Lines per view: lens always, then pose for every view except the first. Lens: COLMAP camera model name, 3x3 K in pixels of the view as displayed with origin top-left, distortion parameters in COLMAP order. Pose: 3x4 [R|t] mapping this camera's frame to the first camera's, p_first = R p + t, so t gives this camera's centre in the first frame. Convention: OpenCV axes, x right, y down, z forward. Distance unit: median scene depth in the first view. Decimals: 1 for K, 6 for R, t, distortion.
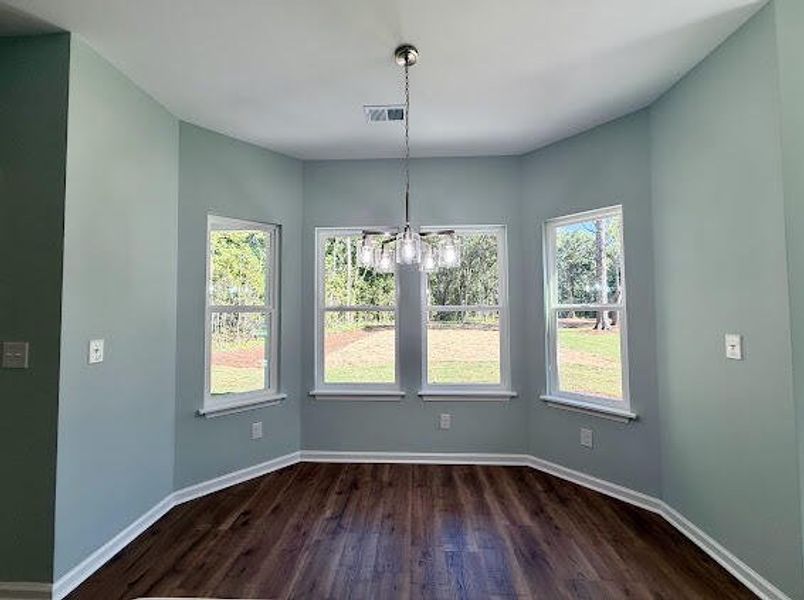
lens RADIAL K [[320.8, 0, 401.9], [0, 320.8, 297.7], [0, 0, 1]] dist [0.002060, 0.000323]
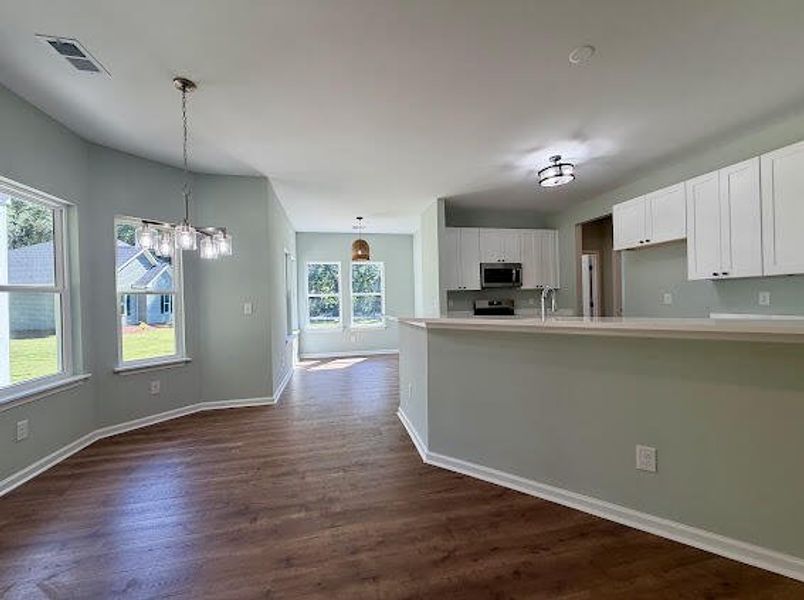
lens RADIAL K [[320.8, 0, 402.0], [0, 320.8, 300.1], [0, 0, 1]] dist [0.002060, 0.000323]
pose [[-0.233300, 0.003521, 0.972398, -1.029164], [-0.020772, 0.999747, -0.008604, 0.058362], [-0.972183, -0.022206, -0.233168, 0.326690]]
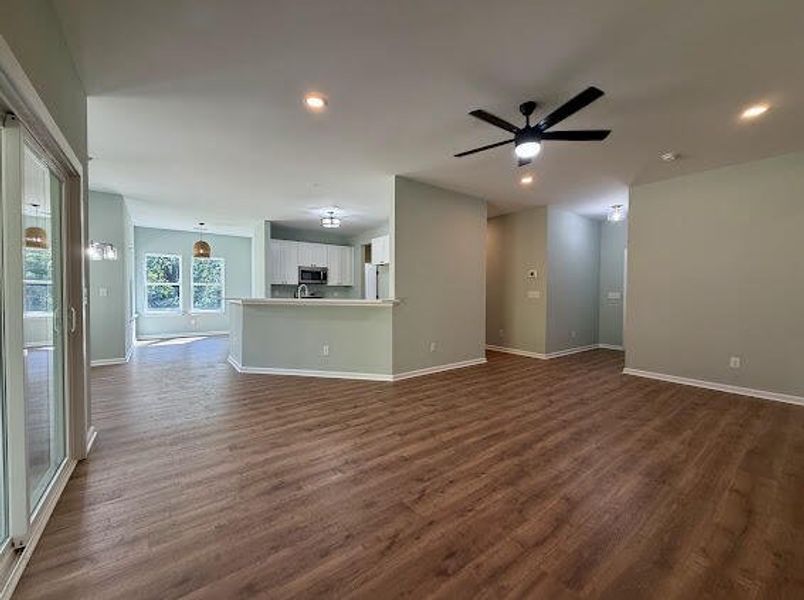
lens RADIAL K [[320.8, 0, 401.2], [0, 320.8, 297.6], [0, 0, 1]] dist [0.002060, 0.000323]
pose [[-0.619583, -0.016512, 0.784758, -2.300859], [-0.039322, 0.999176, -0.010023, 0.082346], [-0.783946, -0.037068, -0.619722, 0.479785]]
